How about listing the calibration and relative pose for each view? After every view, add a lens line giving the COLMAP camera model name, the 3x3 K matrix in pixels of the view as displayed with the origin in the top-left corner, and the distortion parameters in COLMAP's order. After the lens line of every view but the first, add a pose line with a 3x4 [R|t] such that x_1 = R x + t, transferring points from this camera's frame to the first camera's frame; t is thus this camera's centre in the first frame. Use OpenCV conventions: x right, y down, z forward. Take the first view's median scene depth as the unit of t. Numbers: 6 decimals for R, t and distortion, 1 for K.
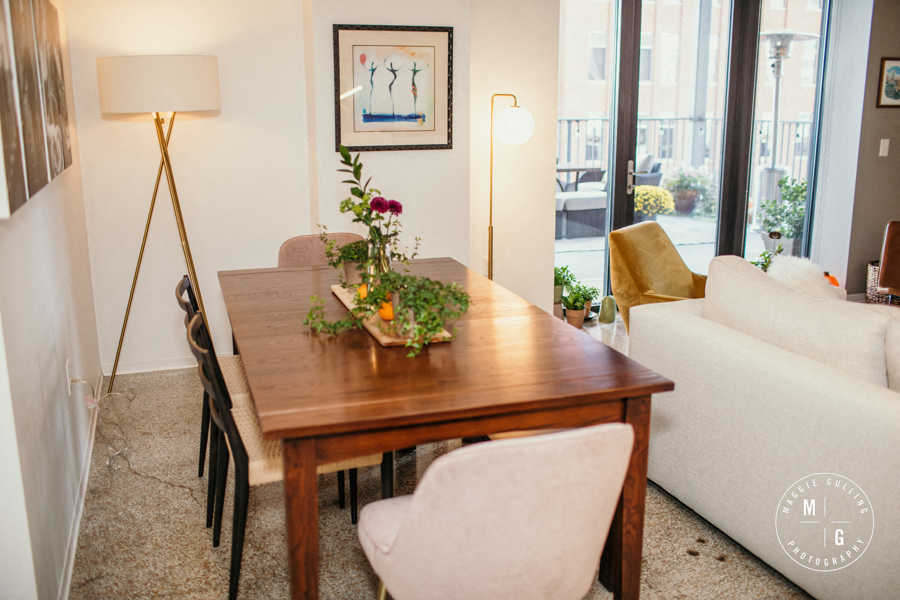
lens RADIAL K [[880.8, 0, 450.0], [0, 880.8, 301.6], [0, 0, 1]] dist [-0.012317, 0.000000]
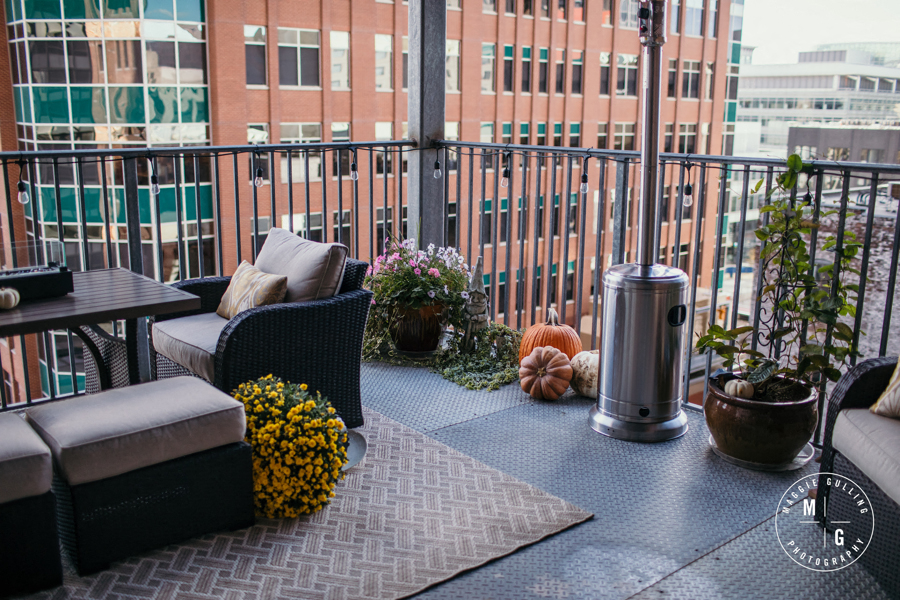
lens RADIAL K [[880.8, 0, 452.9], [0, 880.8, 299.0], [0, 0, 1]] dist [-0.012317, 0.000000]
pose [[0.934309, -0.065413, 0.350411, 0.125400], [0.069705, 0.997568, 0.000365, -0.124990], [-0.349582, 0.024085, 0.936596, 0.562142]]
